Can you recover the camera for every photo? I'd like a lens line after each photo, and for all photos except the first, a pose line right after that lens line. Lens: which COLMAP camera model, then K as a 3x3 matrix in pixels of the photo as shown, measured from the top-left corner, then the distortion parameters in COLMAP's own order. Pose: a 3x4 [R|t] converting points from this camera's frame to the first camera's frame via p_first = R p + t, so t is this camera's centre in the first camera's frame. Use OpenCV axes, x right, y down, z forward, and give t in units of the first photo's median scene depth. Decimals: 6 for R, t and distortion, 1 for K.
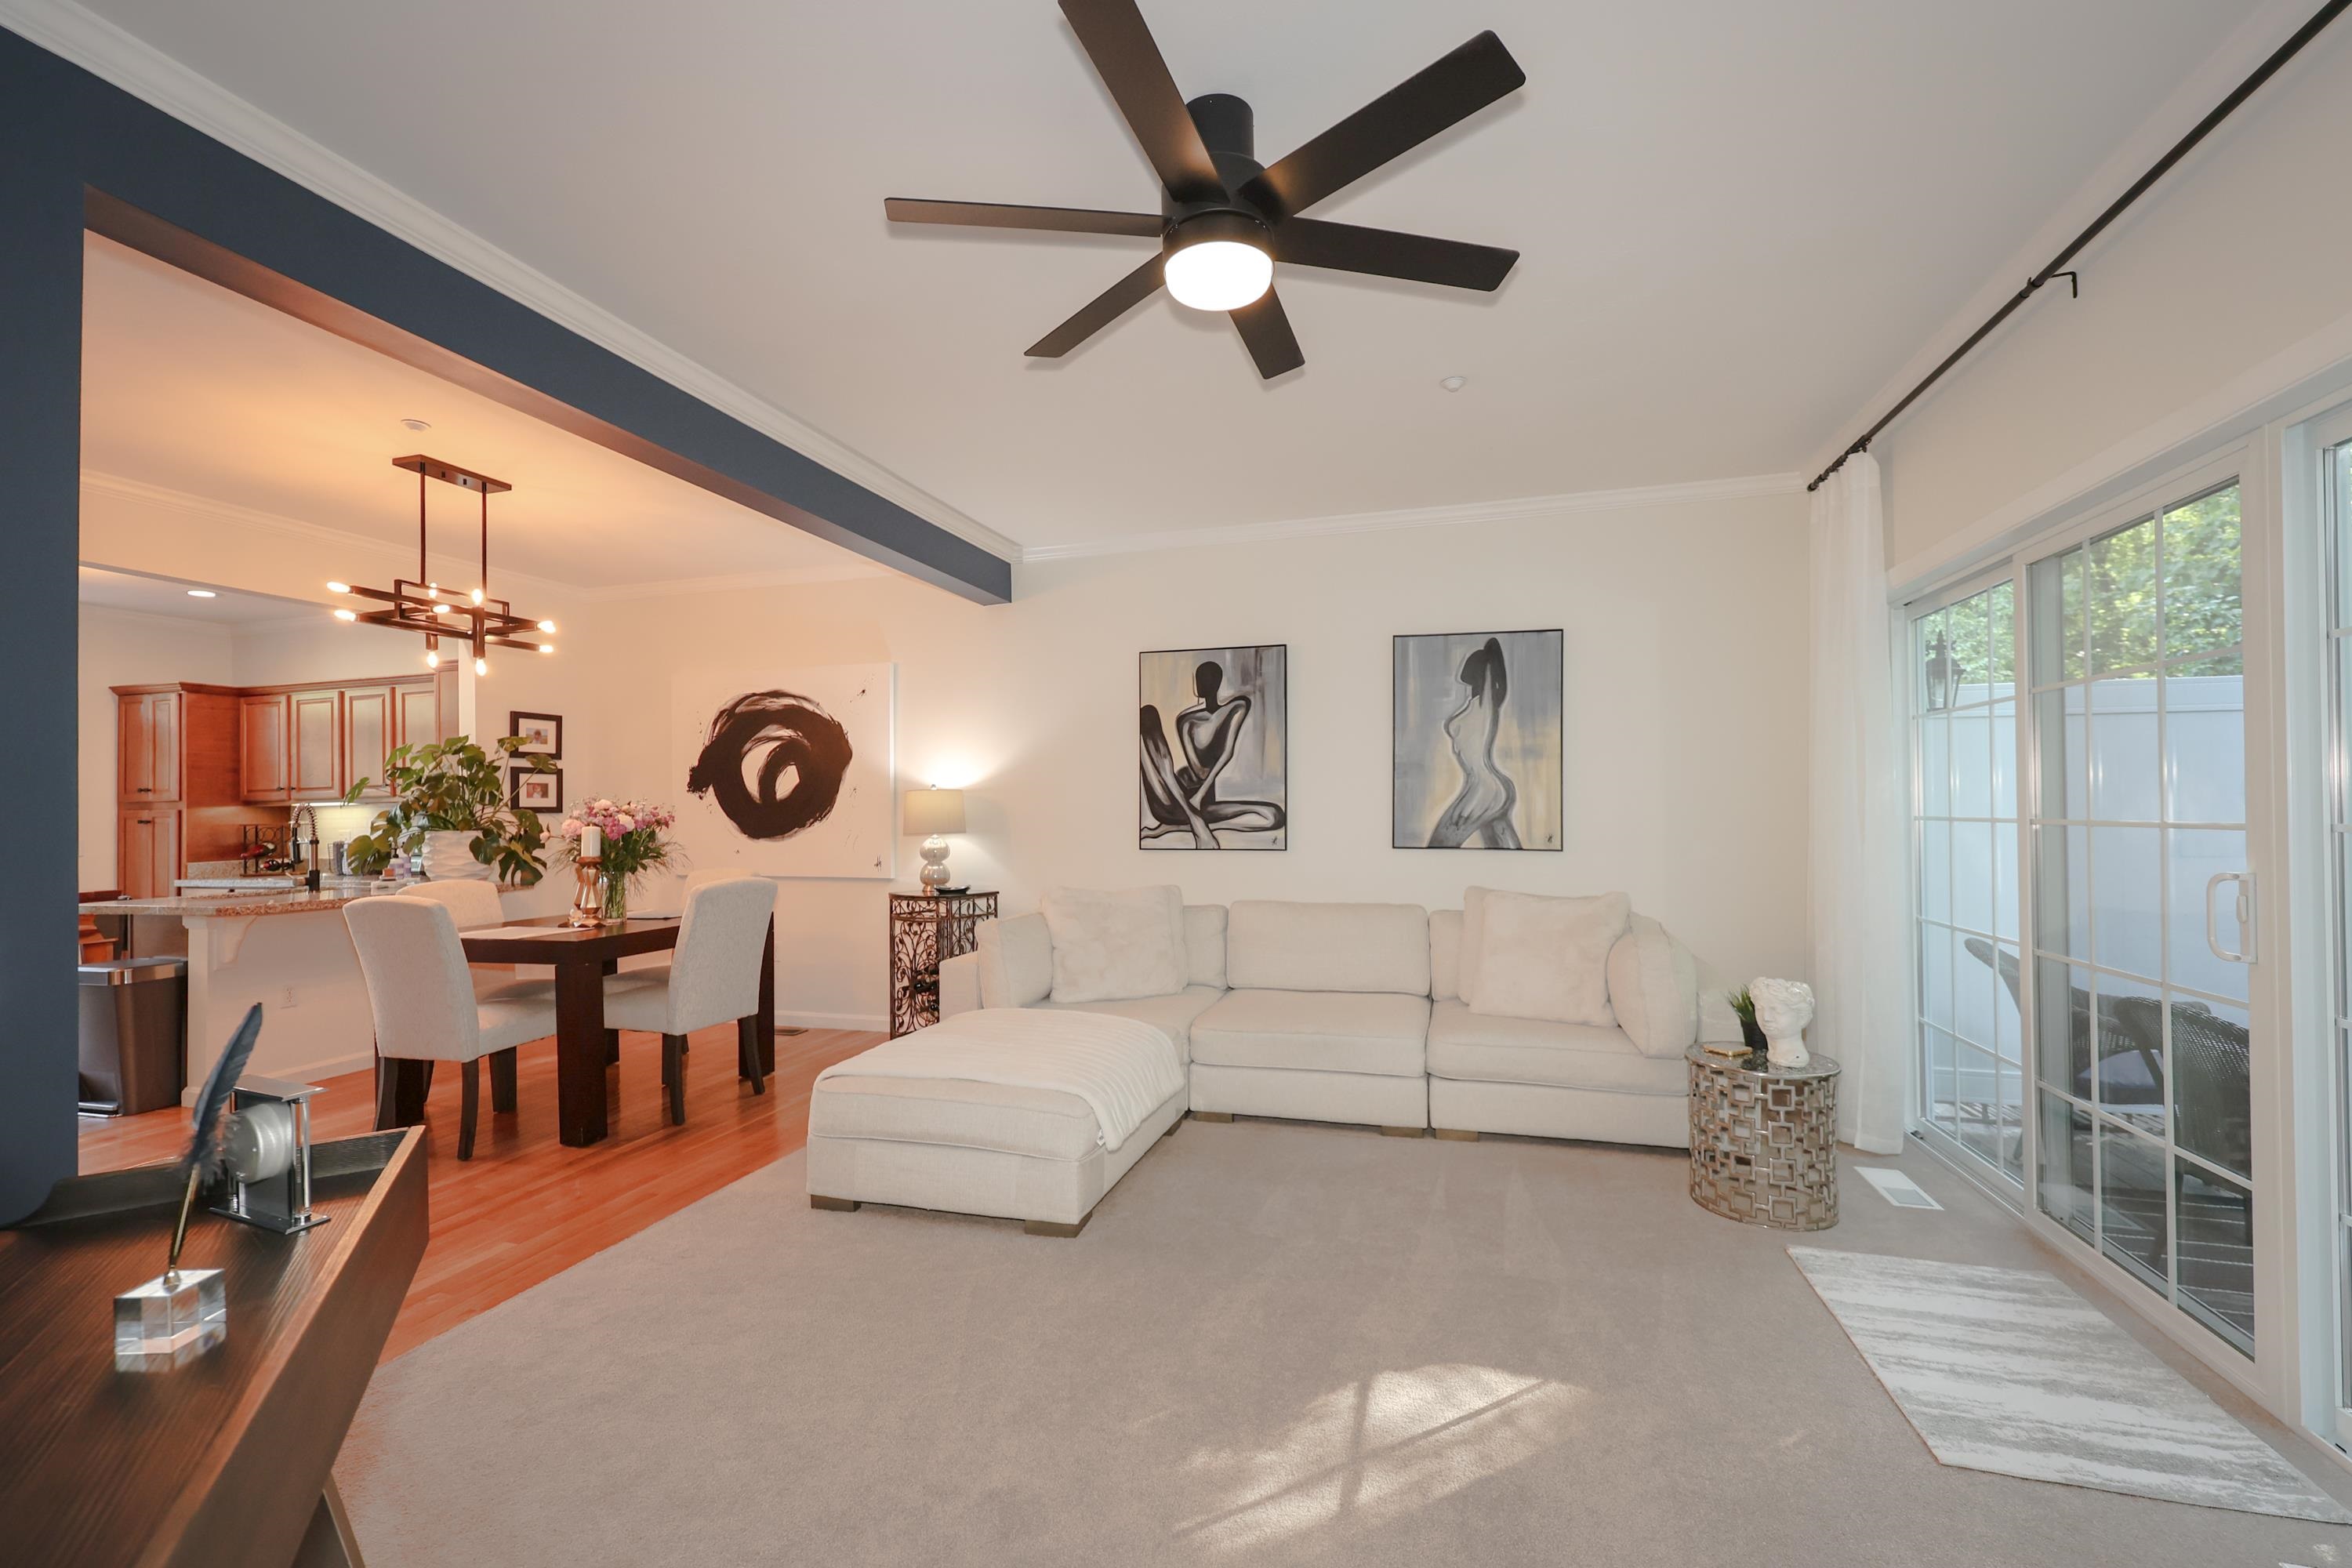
lens RADIAL K [[980.5, 0, 1186.2], [0, 980.5, 791.7], [0, 0, 1]] dist [-0.004964, -0.000293]
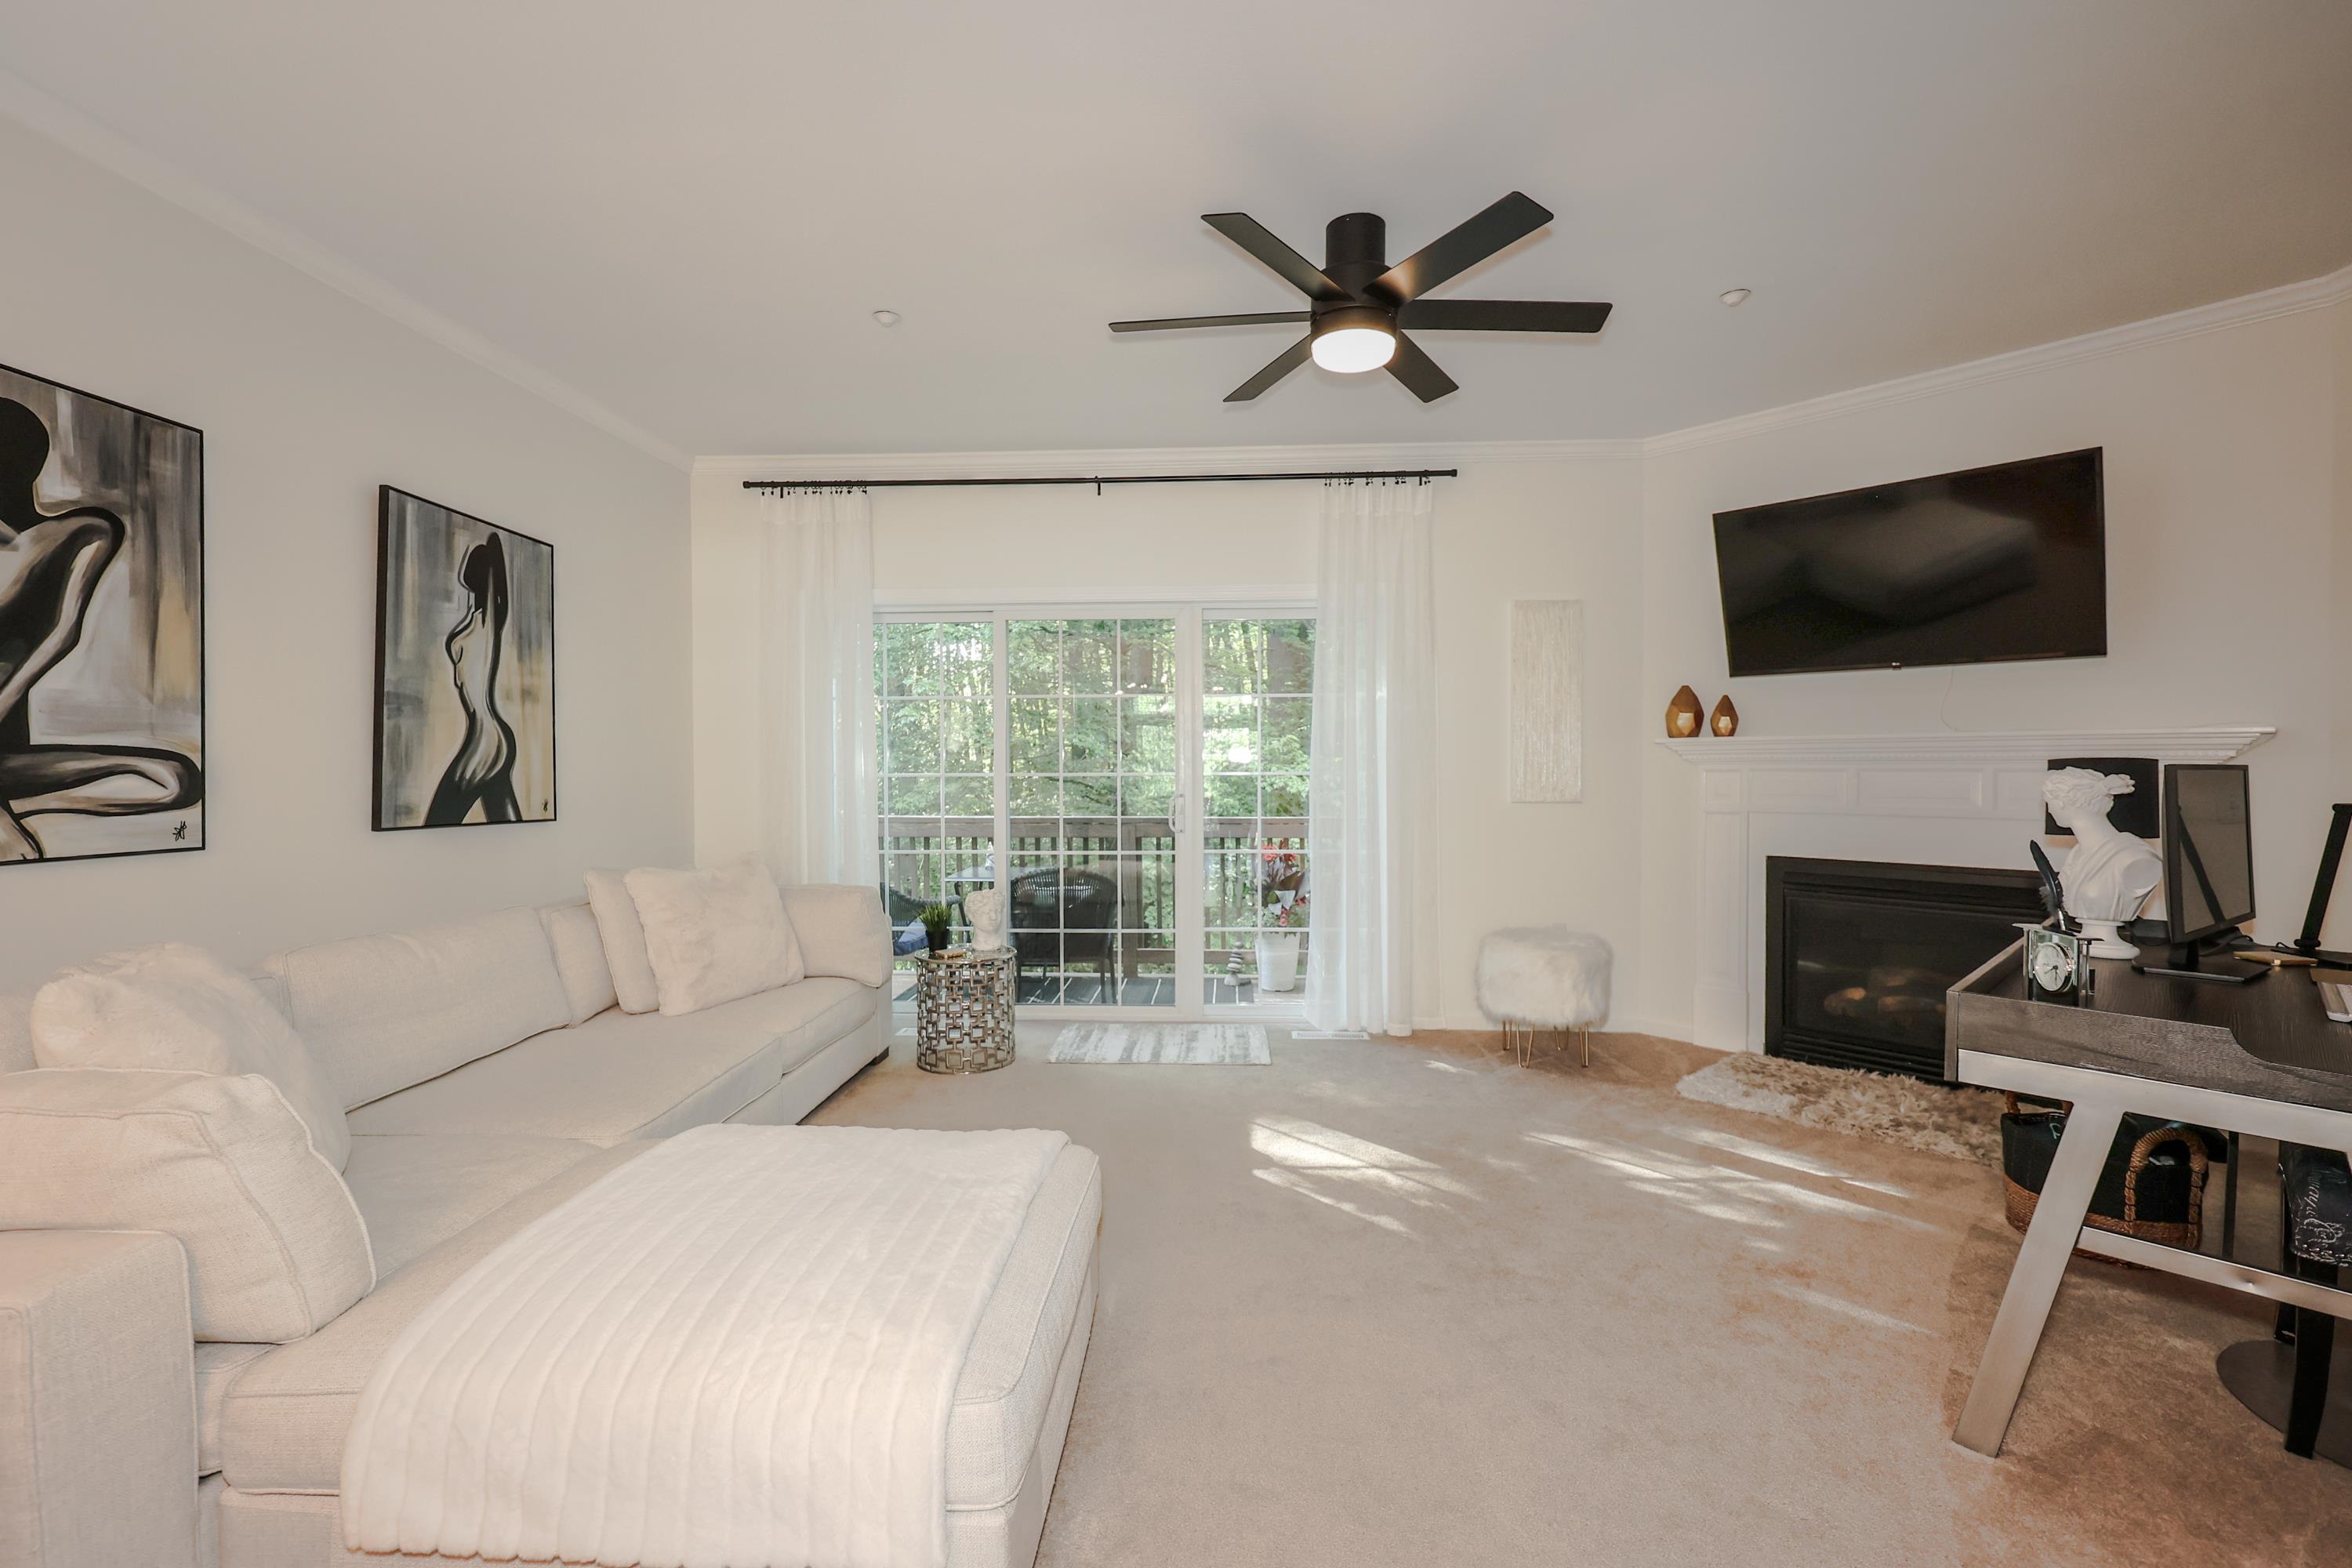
lens RADIAL K [[980.5, 0, 1184.2], [0, 980.5, 772.4], [0, 0, 1]] dist [-0.004964, -0.000293]
pose [[-0.232606, 0.004700, 0.972560, -0.508081], [-0.009824, 0.999926, -0.007182, 0.020801], [-0.972521, -0.011225, -0.232542, 0.657439]]
